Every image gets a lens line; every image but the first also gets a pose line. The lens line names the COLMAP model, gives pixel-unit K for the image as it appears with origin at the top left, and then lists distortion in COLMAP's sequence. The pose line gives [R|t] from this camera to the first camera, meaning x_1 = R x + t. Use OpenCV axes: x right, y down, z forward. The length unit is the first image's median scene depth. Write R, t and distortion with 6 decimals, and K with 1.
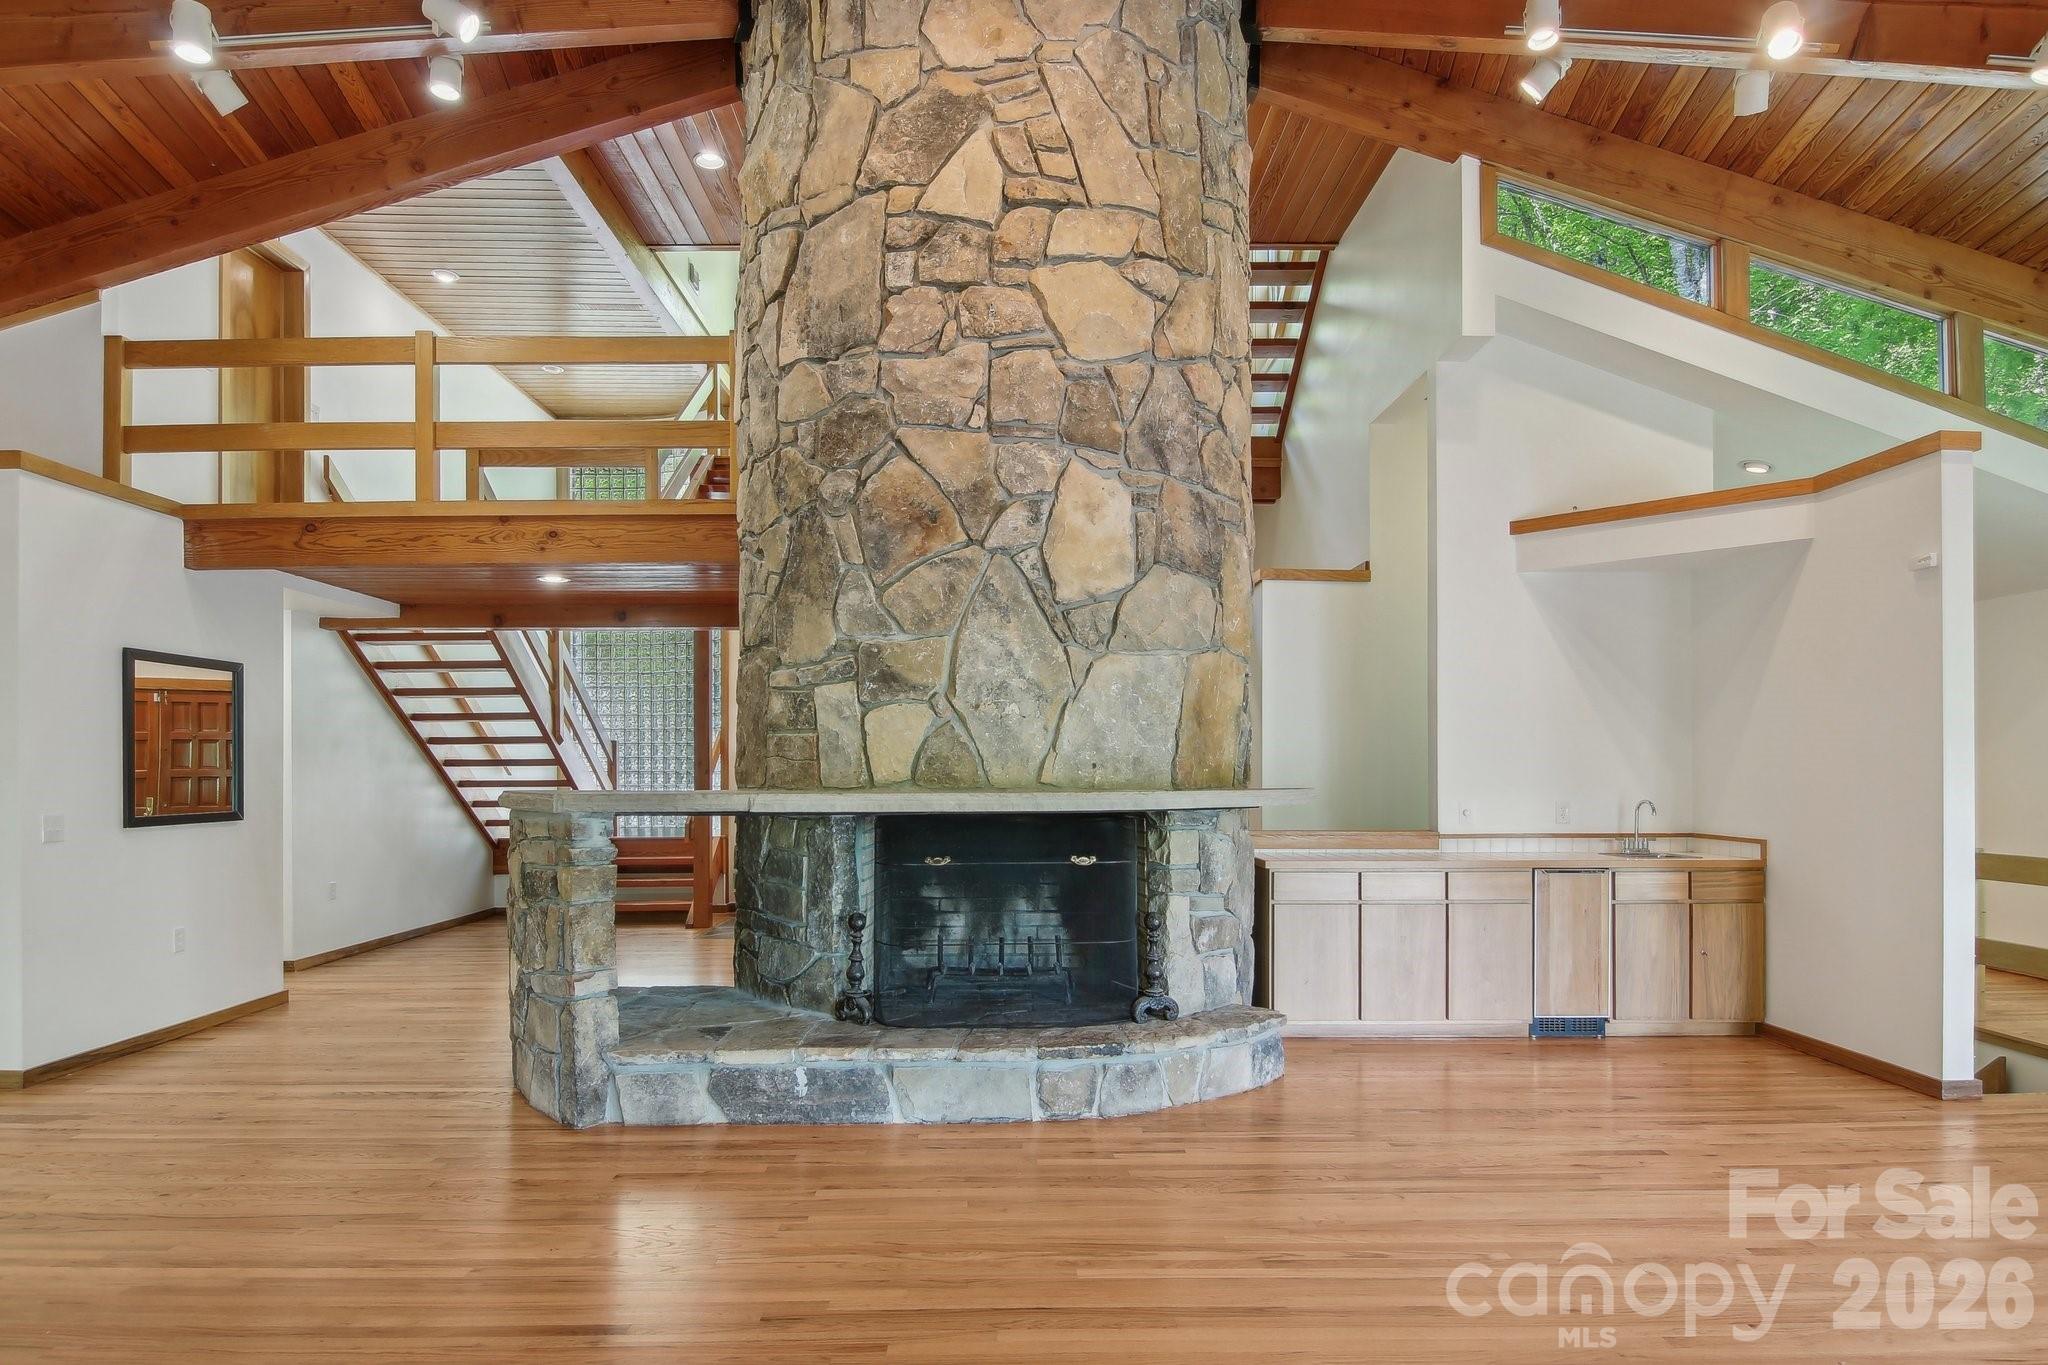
lens RADIAL K [[1175.1, 0, 1018.7], [0, 1175.1, 778.7], [0, 0, 1]] dist [0.028847, 0.000073]
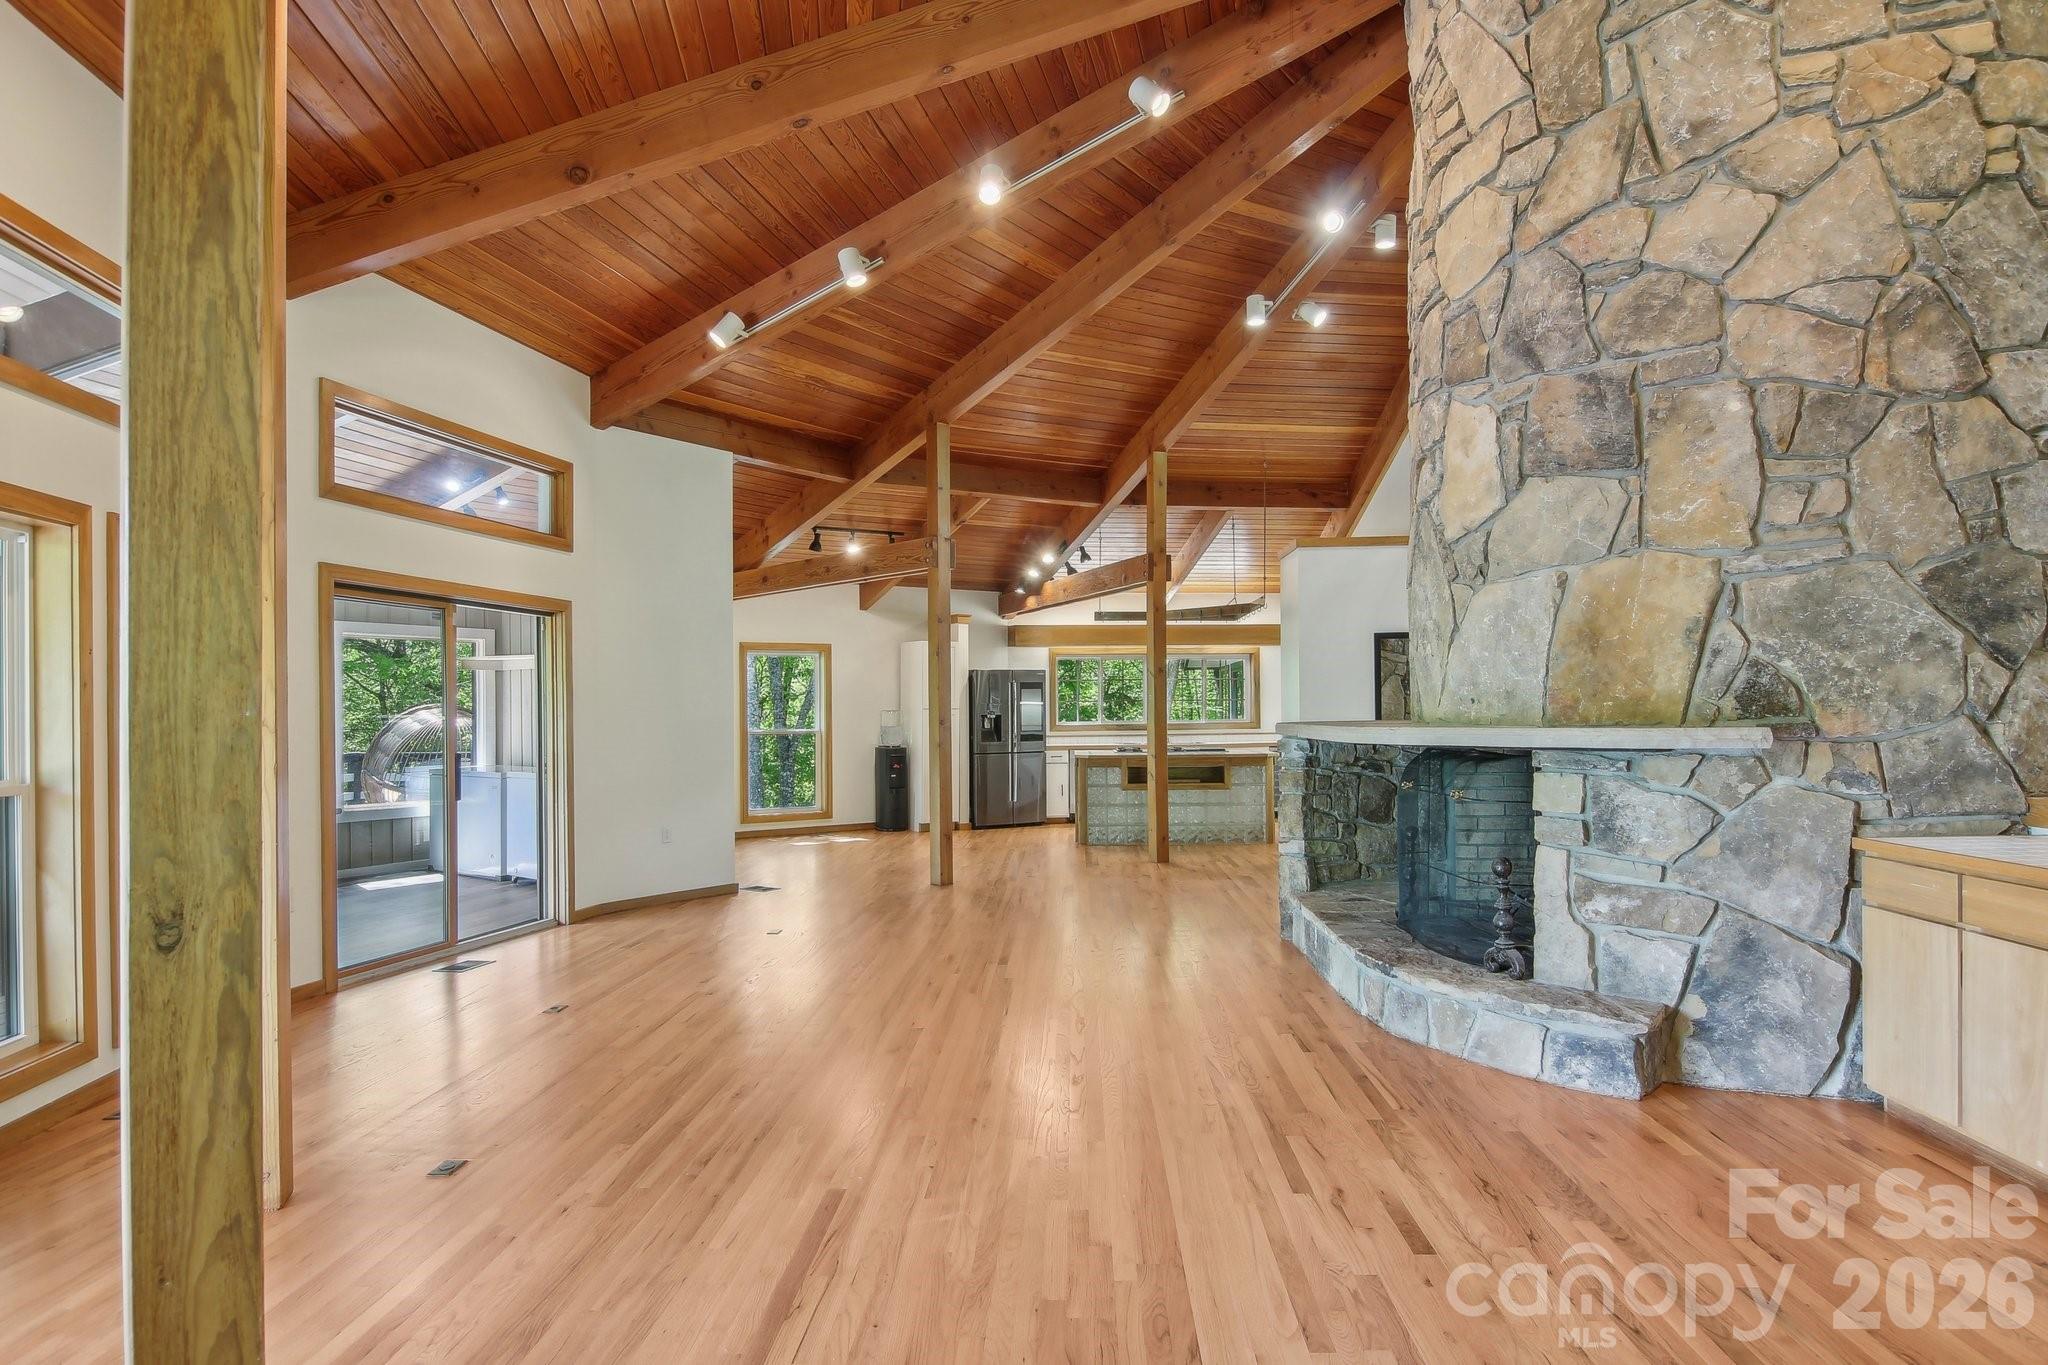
lens RADIAL K [[1112.5, 0, 1025.6], [0, 1112.5, 716.8], [0, 0, 1]] dist [0.000403, 0.000063]
pose [[-0.055899, 0.003651, -0.998430, 1.014936], [0.004959, 0.999982, 0.003379, -0.002788], [0.998424, -0.004762, -0.055916, 0.674301]]
